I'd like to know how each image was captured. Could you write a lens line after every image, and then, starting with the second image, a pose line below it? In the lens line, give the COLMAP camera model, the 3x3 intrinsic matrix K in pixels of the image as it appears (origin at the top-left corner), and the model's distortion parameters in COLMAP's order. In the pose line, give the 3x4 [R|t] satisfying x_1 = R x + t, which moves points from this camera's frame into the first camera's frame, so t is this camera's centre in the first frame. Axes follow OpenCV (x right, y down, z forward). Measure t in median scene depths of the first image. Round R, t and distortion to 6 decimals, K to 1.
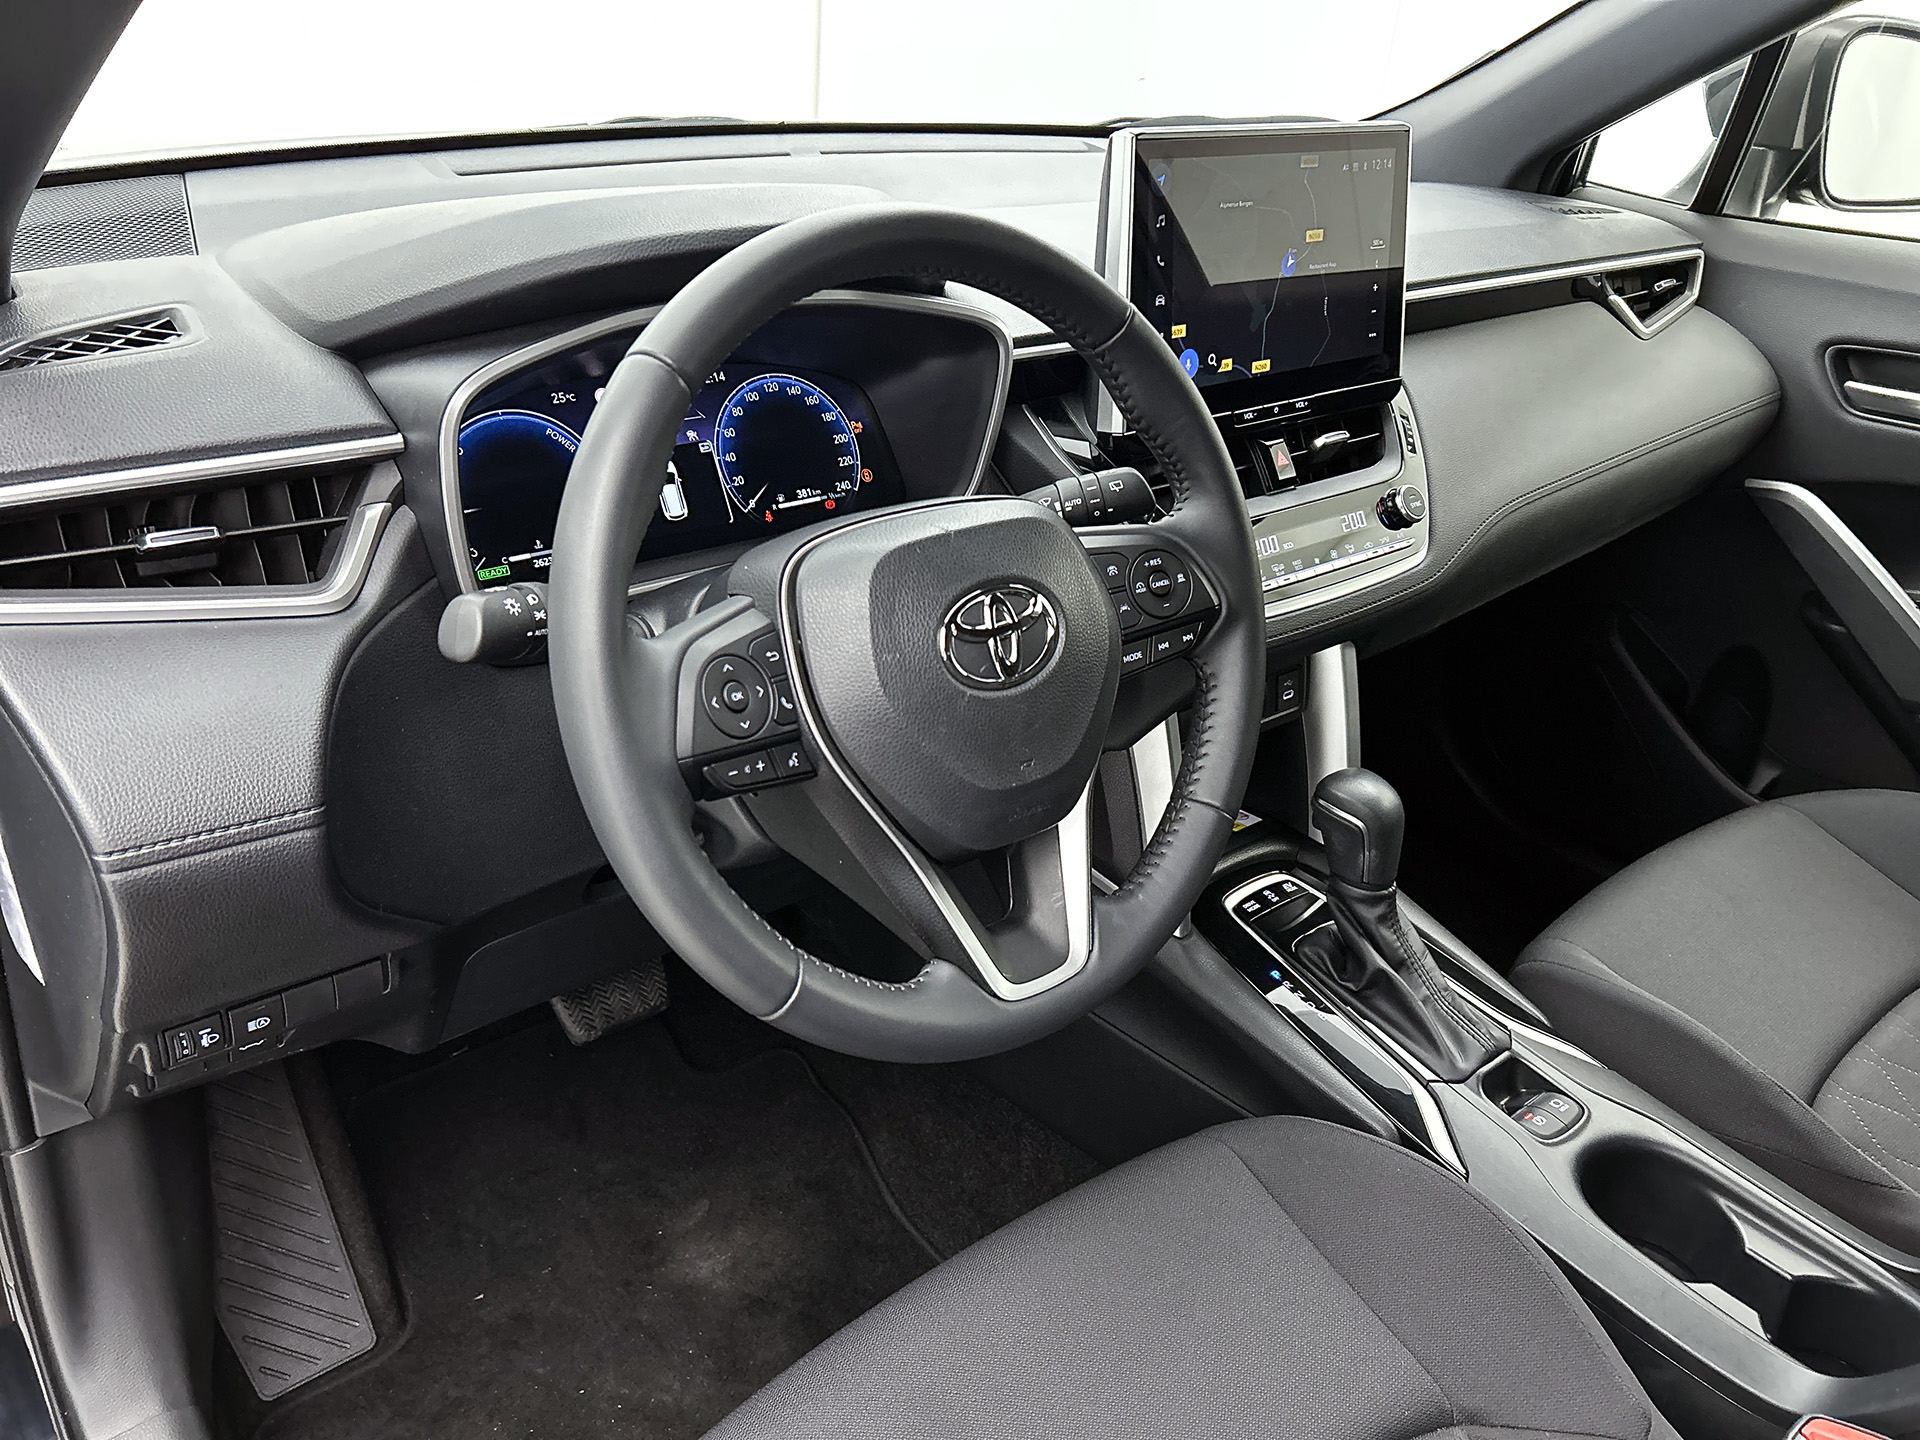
lens RADIAL K [[1471.0, 0, 1038.6], [0, 1471.0, 716.2], [0, 0, 1]] dist [0.025145, -0.000406]
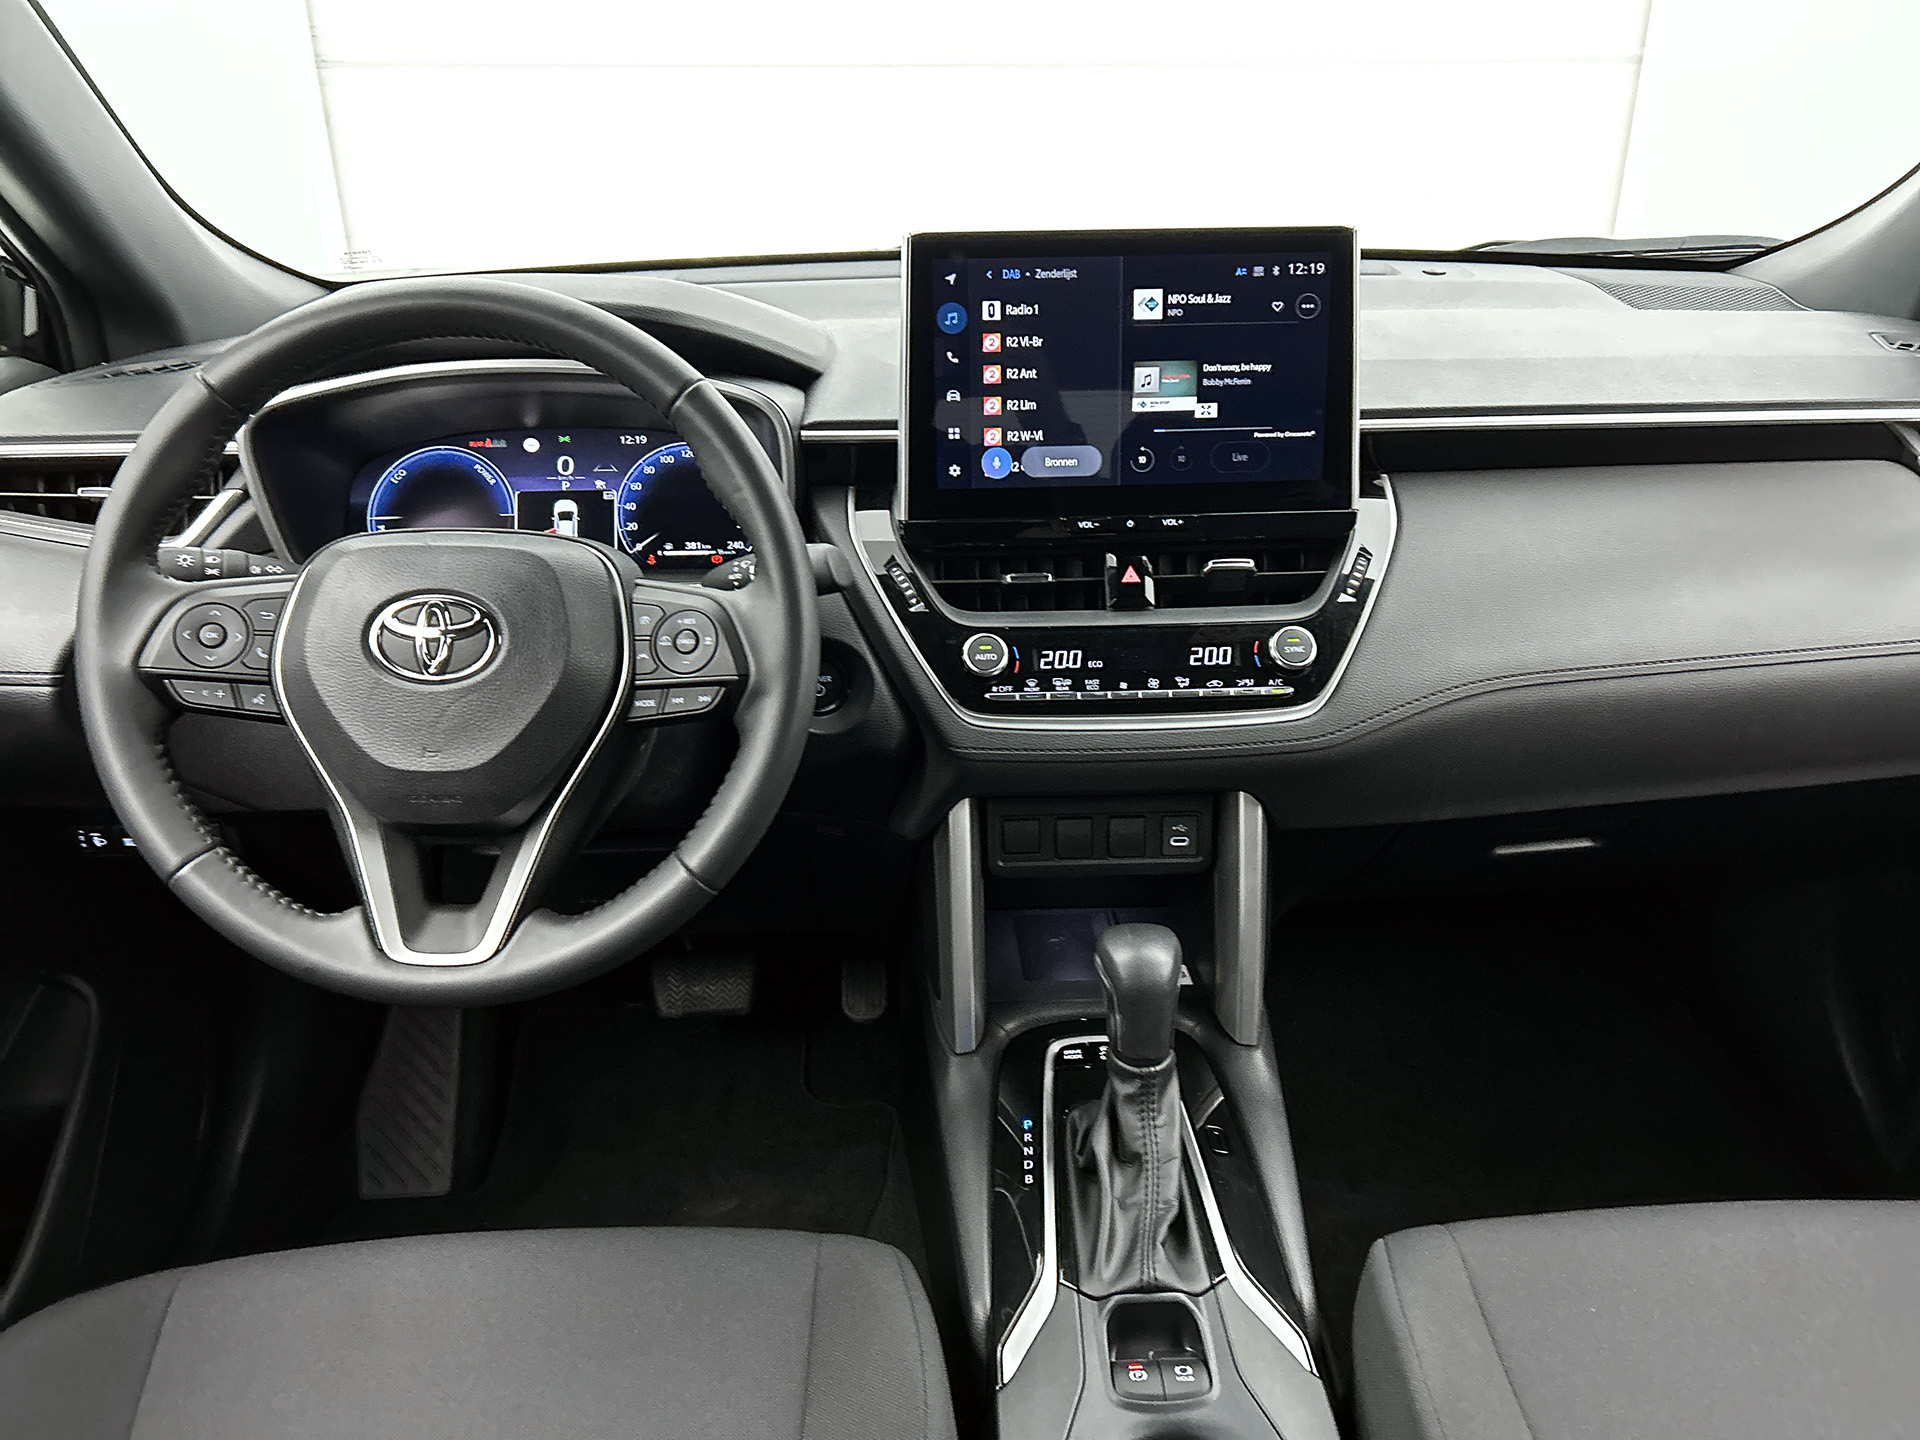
lens RADIAL K [[1471.0, 0, 1038.6], [0, 1471.0, 716.2], [0, 0, 1]] dist [0.025145, -0.000406]
pose [[0.778213, 0.169064, -0.604816, 0.775163], [-0.231948, 0.972363, -0.026642, -0.055108], [0.583596, 0.161019, 0.795920, 0.270099]]
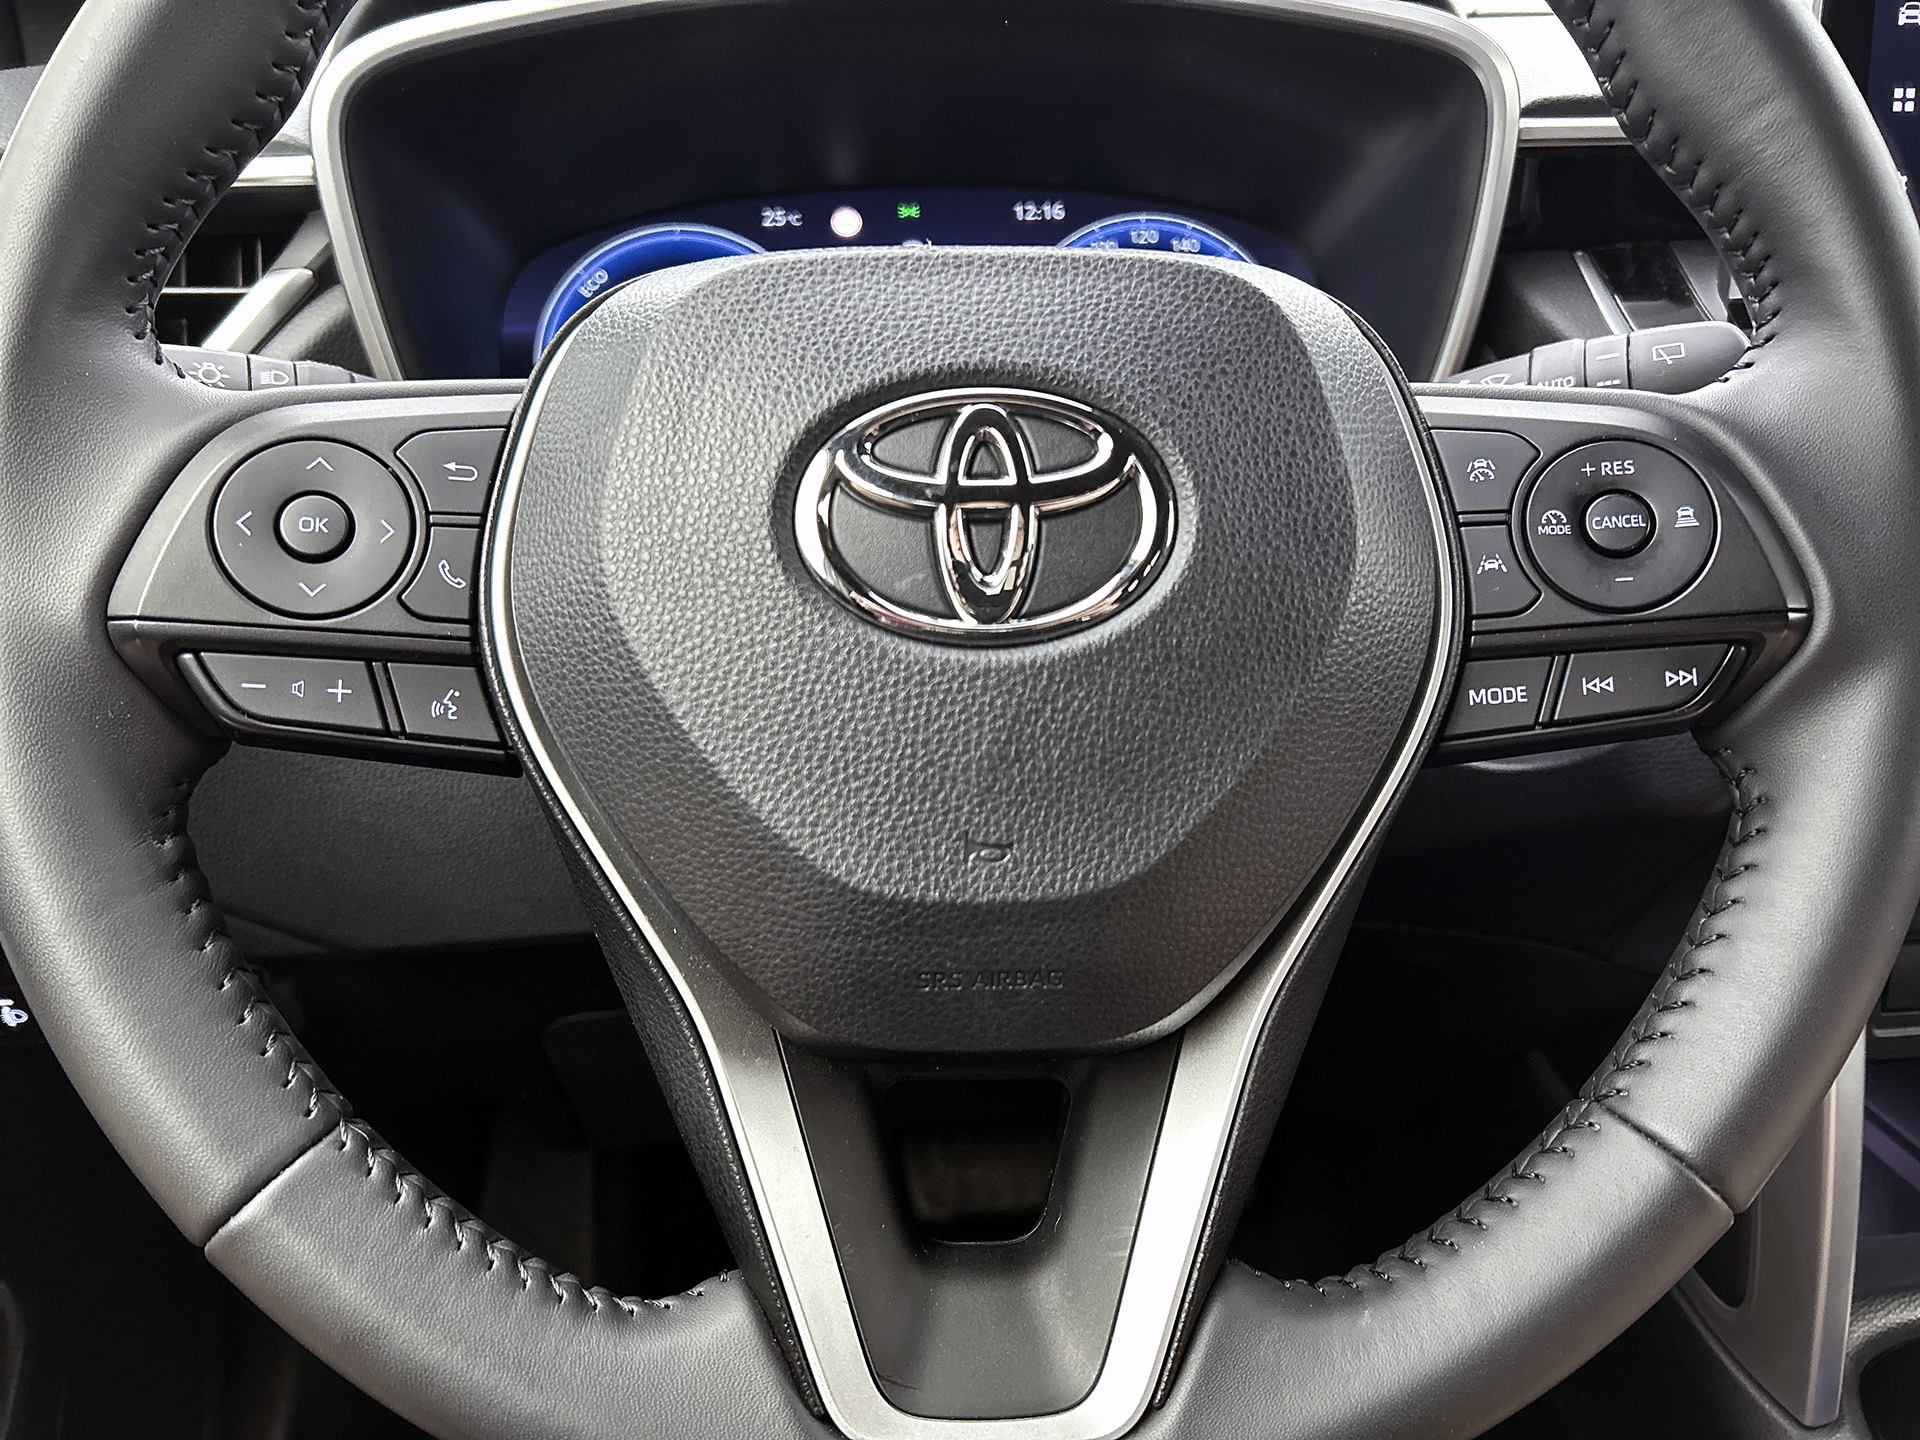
lens RADIAL K [[1463.2, 0, 1023.8], [0, 1463.2, 725.1], [0, 0, 1]] dist [0.009458, -0.004217]
pose [[0.801177, 0.145448, -0.580483, 0.162106], [-0.211083, 0.976352, -0.046696, 0.011810], [0.559964, 0.159942, 0.812932, 0.514246]]
